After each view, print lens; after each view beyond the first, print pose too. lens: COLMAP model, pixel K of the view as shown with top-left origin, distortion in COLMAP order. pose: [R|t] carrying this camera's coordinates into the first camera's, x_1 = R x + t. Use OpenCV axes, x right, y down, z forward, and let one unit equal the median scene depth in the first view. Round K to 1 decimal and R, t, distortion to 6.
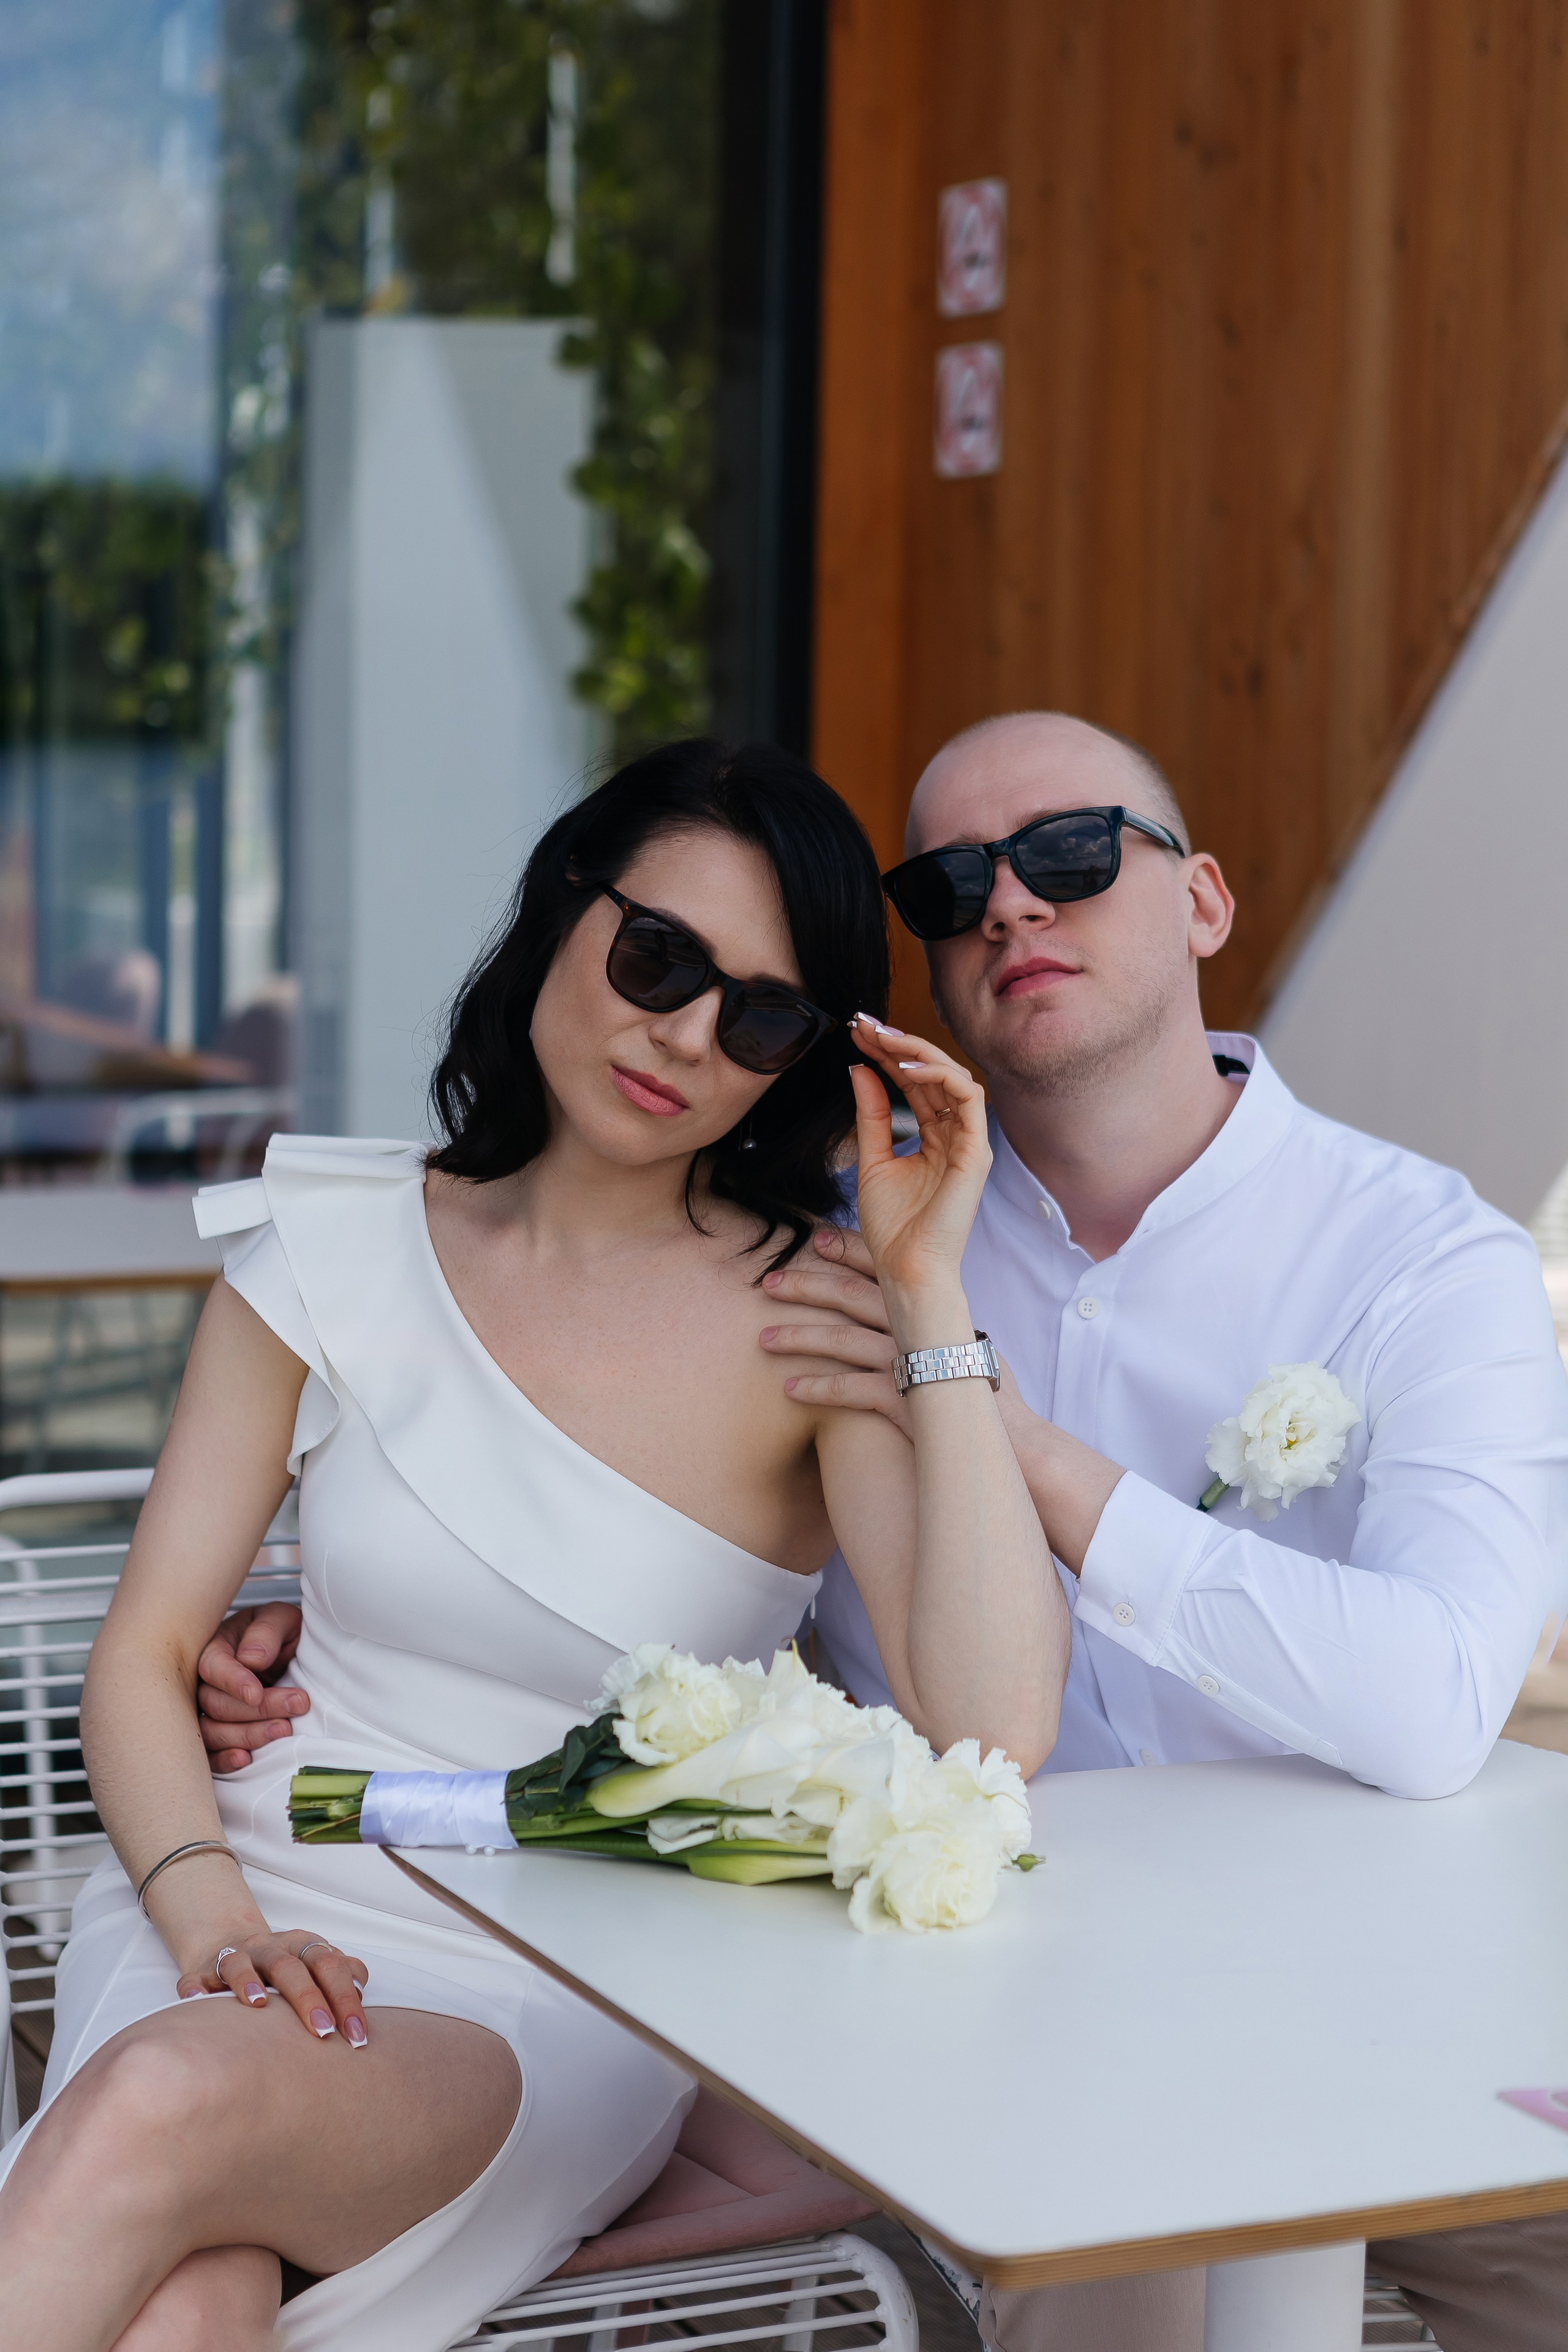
lens RADIAL K [[4654.8, 0, 625.6], [0, 4654.8, 1201.0], [0, 0, 1]] dist [-0.062144, 0.000000]
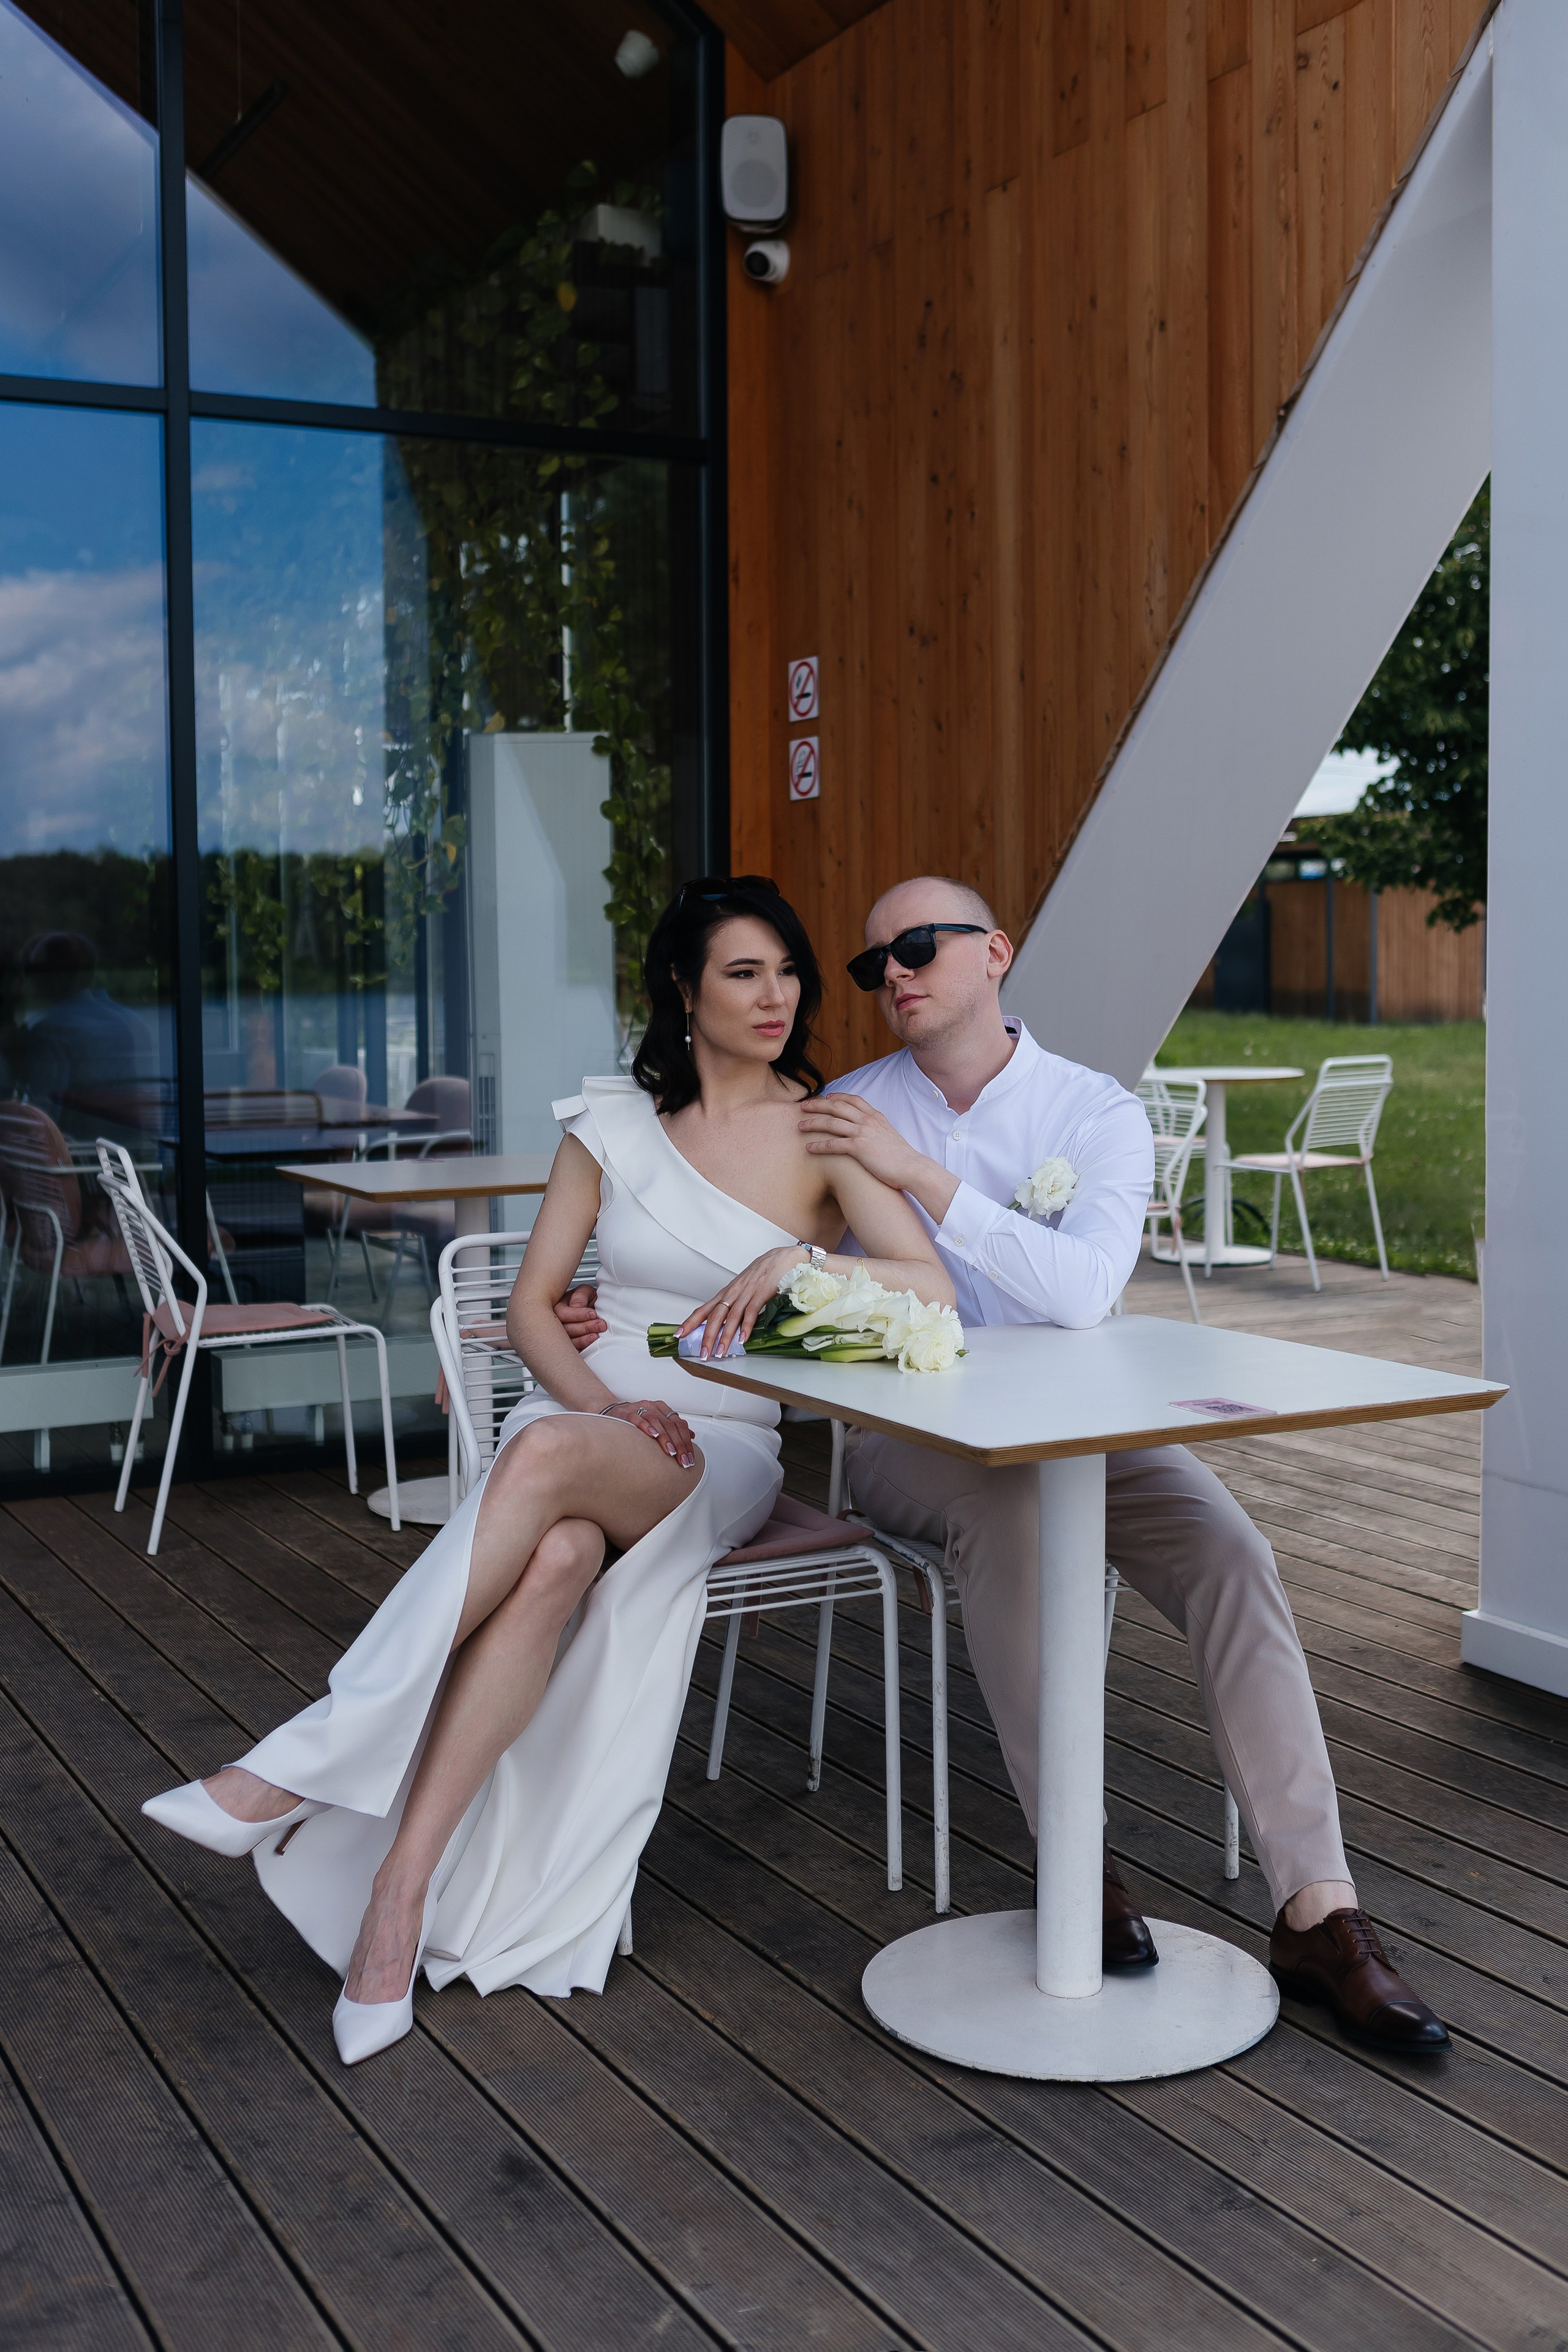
lens RADIAL K [[2607.5, 0, 743.2], [0, 2607.5, 1166.9], [0, 0, 1]] dist [-0.040464, 0.000000]
pose [[0.995604, -0.036580, 0.086222, -0.064614], [0.039024, 0.998878, -0.026837, 0.038435], [-0.085143, 0.030083, 0.995914, -0.148945]]
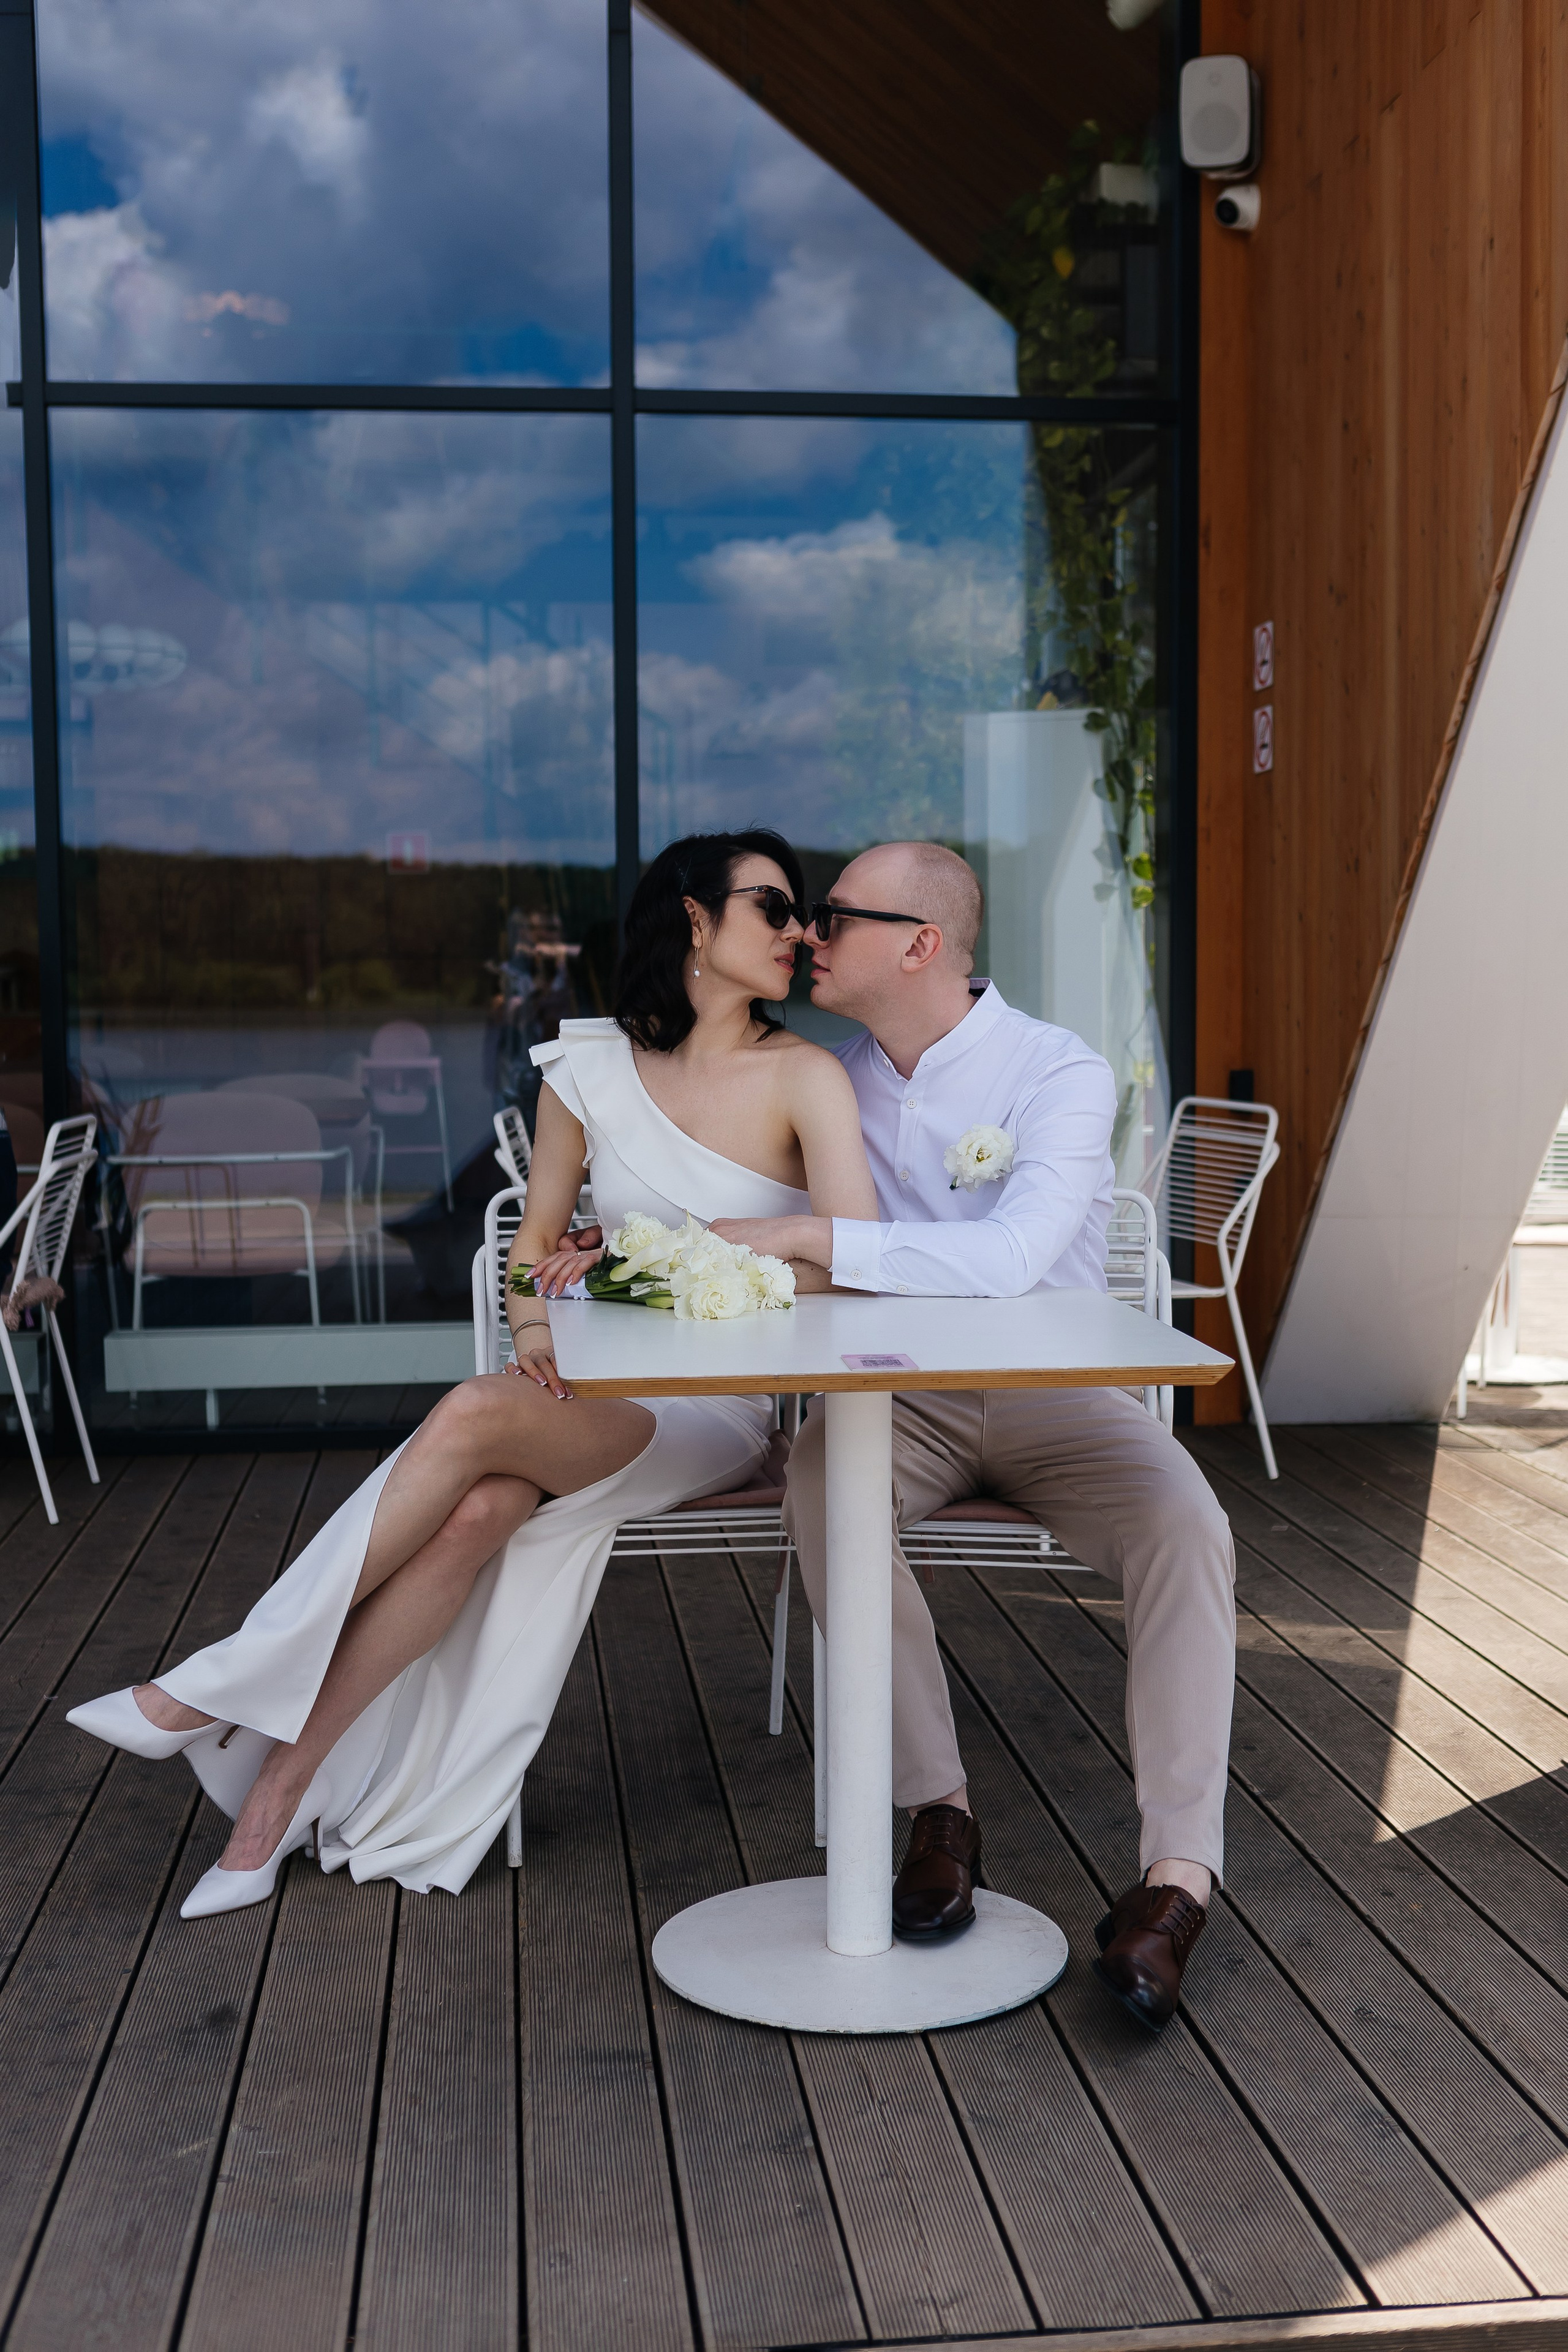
lens RADIAL K [[2696.3, 0, 771.3], [0, 2696.3, 1244.6], [0, 0, 1]] dist [-0.042423, 0.000000]
pose [[0.958609, 0.000383, -0.284725, 0.219319], [-0.003069, 0.999955, -0.008987, 0.058655], [0.284709, 0.009489, 0.958567, -0.155327]]
